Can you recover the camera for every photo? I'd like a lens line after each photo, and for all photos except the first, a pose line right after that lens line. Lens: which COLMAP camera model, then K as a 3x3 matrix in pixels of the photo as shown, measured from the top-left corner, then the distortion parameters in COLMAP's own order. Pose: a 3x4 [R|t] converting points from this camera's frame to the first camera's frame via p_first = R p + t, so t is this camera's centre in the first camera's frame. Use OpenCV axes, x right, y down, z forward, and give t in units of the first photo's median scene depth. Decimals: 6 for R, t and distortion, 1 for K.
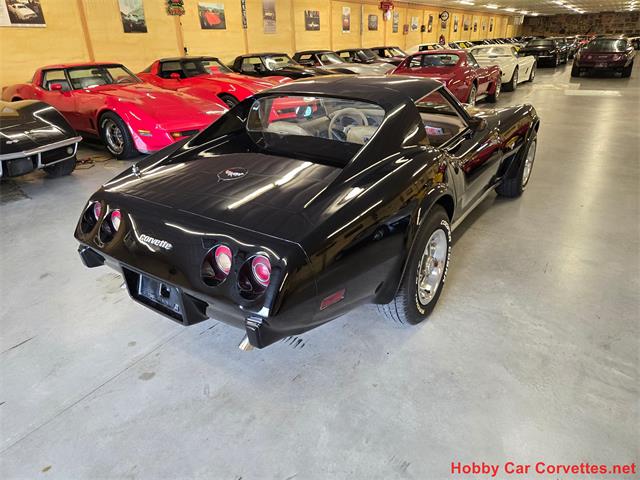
lens RADIAL K [[441.0, 0, 306.6], [0, 441.0, 243.3], [0, 0, 1]] dist [0.041661, -0.036667]
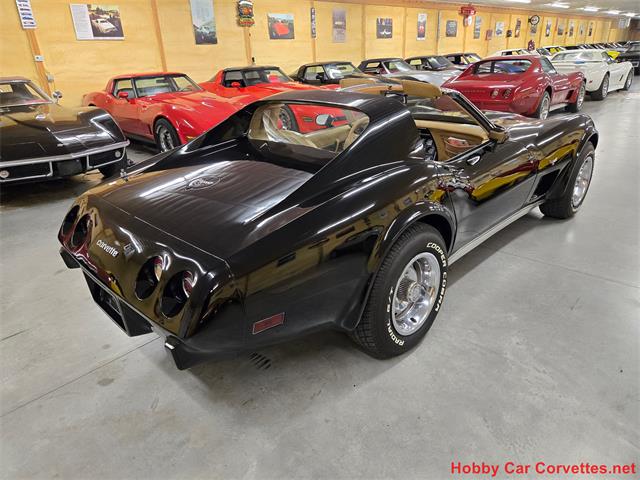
lens RADIAL K [[441.0, 0, 301.9], [0, 441.0, 243.4], [0, 0, 1]] dist [0.041661, -0.036667]
pose [[0.983493, 0.059192, -0.170990, 0.101359], [-0.062138, 0.997996, -0.011922, -0.011668], [0.169941, 0.022350, 0.985201, 0.038325]]
